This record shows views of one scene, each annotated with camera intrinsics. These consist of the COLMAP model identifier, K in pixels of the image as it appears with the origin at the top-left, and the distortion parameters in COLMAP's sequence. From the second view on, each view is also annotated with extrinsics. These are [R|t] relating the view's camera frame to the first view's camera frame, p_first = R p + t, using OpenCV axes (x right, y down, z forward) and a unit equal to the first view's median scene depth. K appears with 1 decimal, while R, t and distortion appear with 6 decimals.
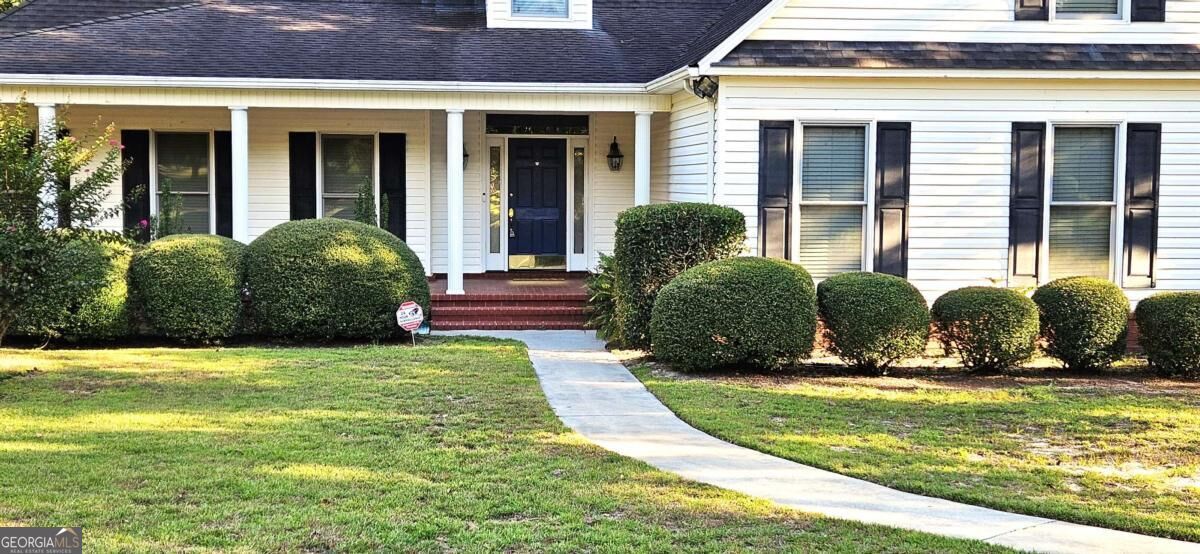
lens RADIAL K [[1626.0, 0, 600.0], [0, 1626.0, 277.0], [0, 0, 1]] dist [0.079164, -0.006579]
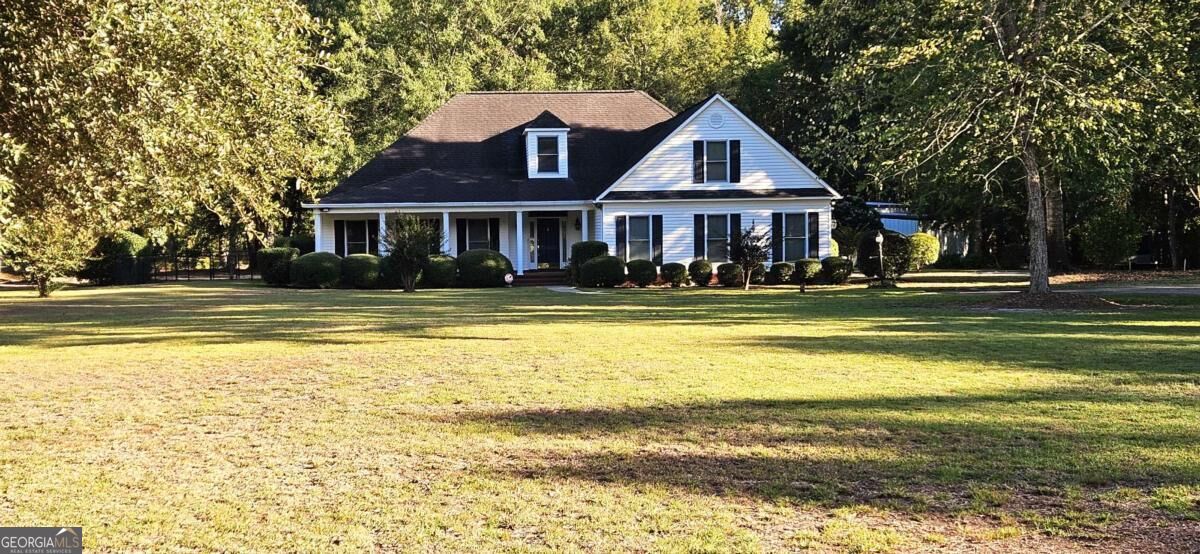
lens RADIAL K [[1626.0, 0, 600.0], [0, 1626.0, 277.0], [0, 0, 1]] dist [0.079164, -0.006579]
pose [[0.999774, -0.019481, -0.008524, 0.083897], [0.019225, 0.999392, -0.029085, 0.110644], [0.009086, 0.028914, 0.999541, -2.059918]]
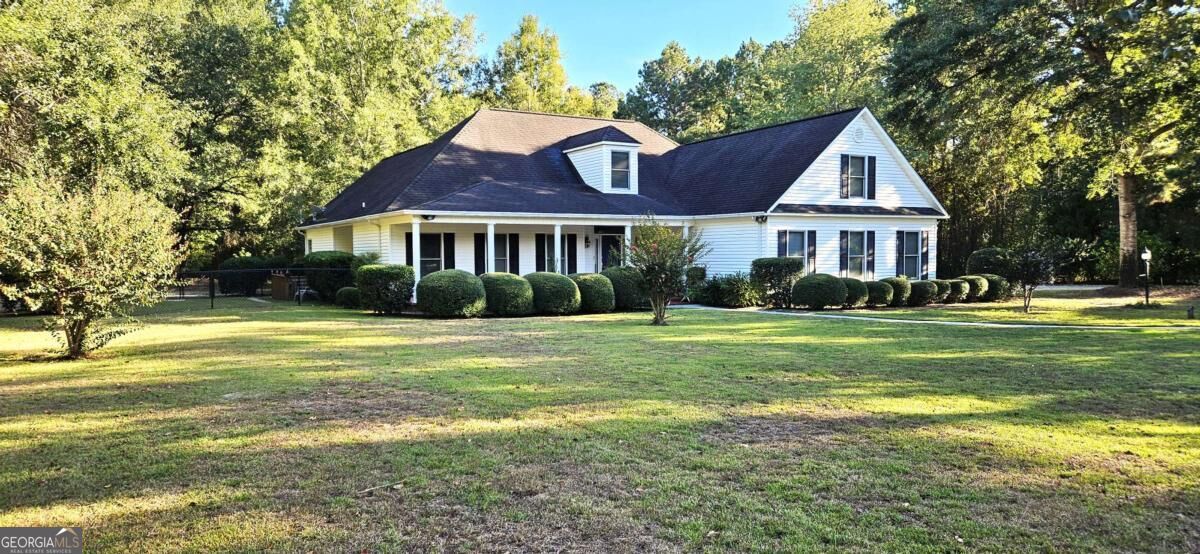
lens RADIAL K [[807.5, 0, 600.0], [0, 807.5, 277.0], [0, 0, 1]] dist [0.068362, -0.000592]
pose [[0.905451, -0.024730, 0.423729, -0.762059], [0.037325, 0.999073, -0.021452, 0.009088], [-0.422806, 0.035240, 0.905535, -0.193883]]
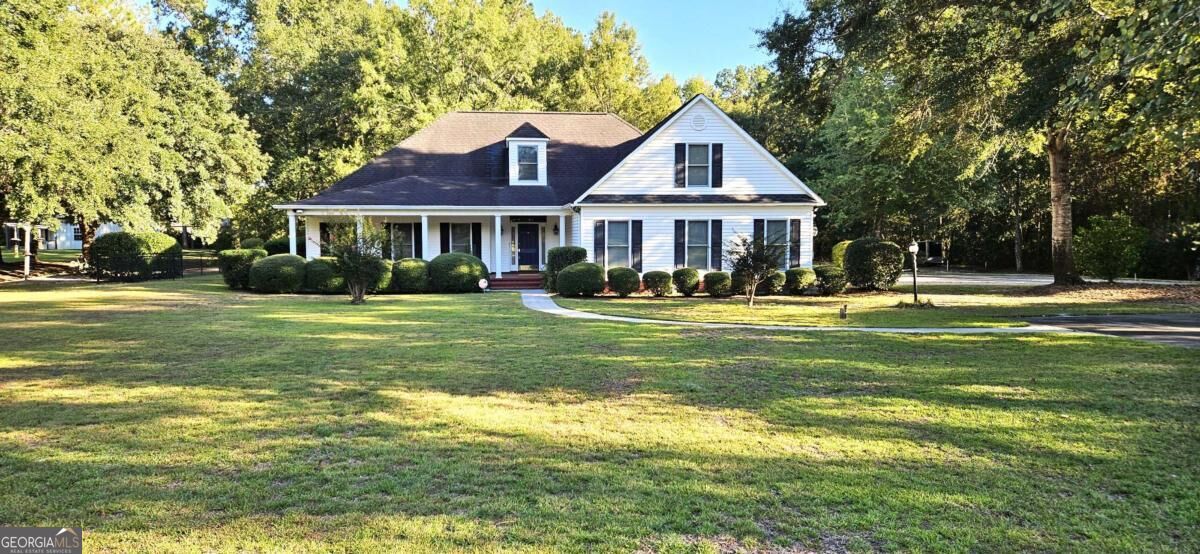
lens RADIAL K [[807.5, 0, 600.0], [0, 807.5, 277.0], [0, 0, 1]] dist [0.068362, -0.000592]
pose [[0.999571, -0.010945, 0.027155, 0.059859], [0.011145, 0.999912, -0.007221, 0.023072], [-0.027073, 0.007521, 0.999605, -0.511623]]
